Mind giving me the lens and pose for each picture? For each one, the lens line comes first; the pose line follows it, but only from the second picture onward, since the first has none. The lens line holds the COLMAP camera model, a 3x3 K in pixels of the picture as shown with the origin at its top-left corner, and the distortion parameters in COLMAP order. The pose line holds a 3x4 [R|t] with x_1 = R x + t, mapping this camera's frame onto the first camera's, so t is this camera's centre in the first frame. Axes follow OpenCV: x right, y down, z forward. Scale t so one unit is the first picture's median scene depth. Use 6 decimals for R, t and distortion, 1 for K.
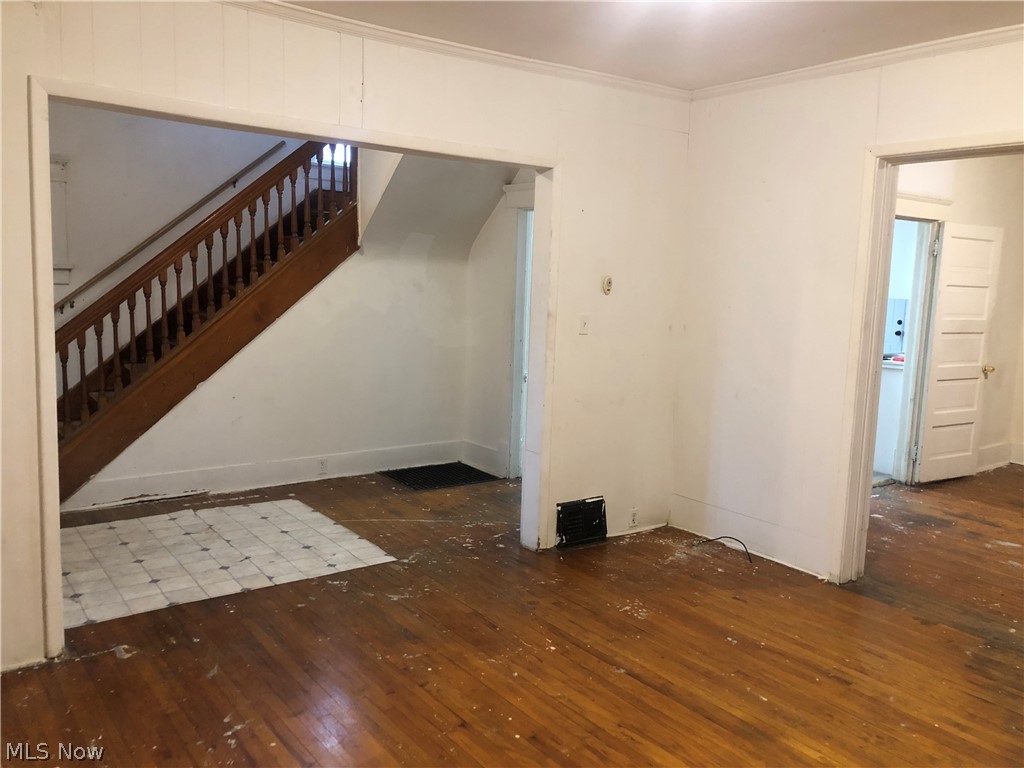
lens RADIAL K [[837.0, 0, 520.1], [0, 837.0, 382.2], [0, 0, 1]] dist [0.030891, -0.021240]
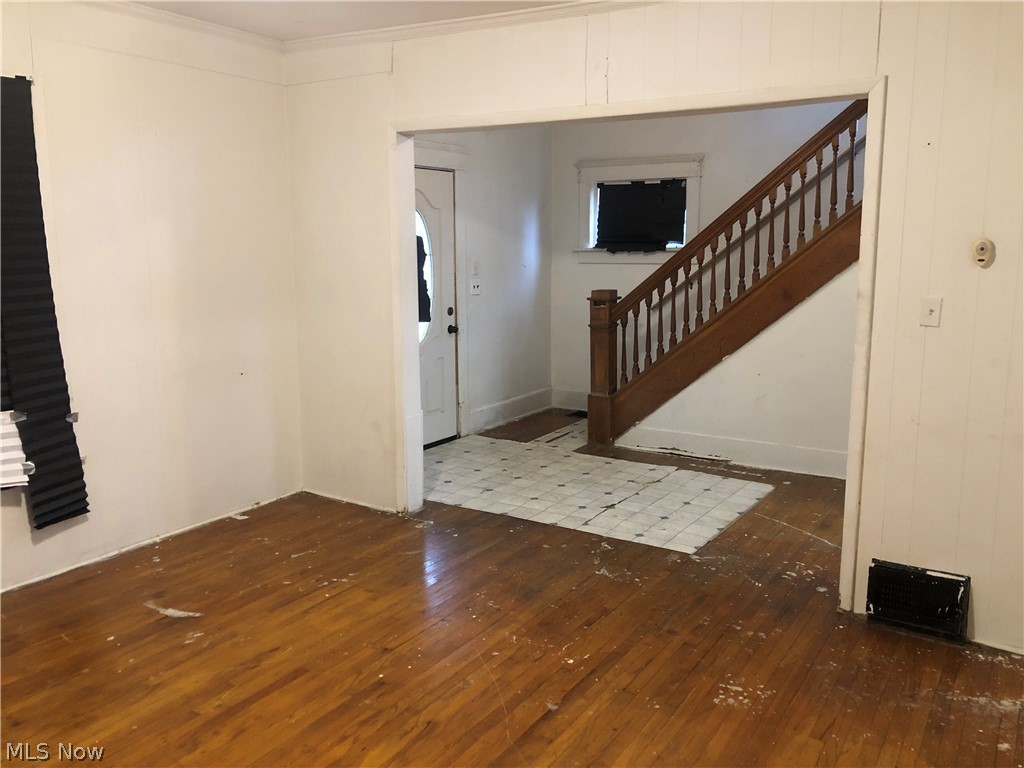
lens RADIAL K [[837.0, 0, 520.8], [0, 837.0, 382.5], [0, 0, 1]] dist [0.030891, -0.021240]
pose [[0.364155, 0.124071, -0.923037, 0.611260], [-0.110509, 0.989841, 0.089453, -0.038643], [0.924759, 0.069430, 0.374167, 0.450790]]
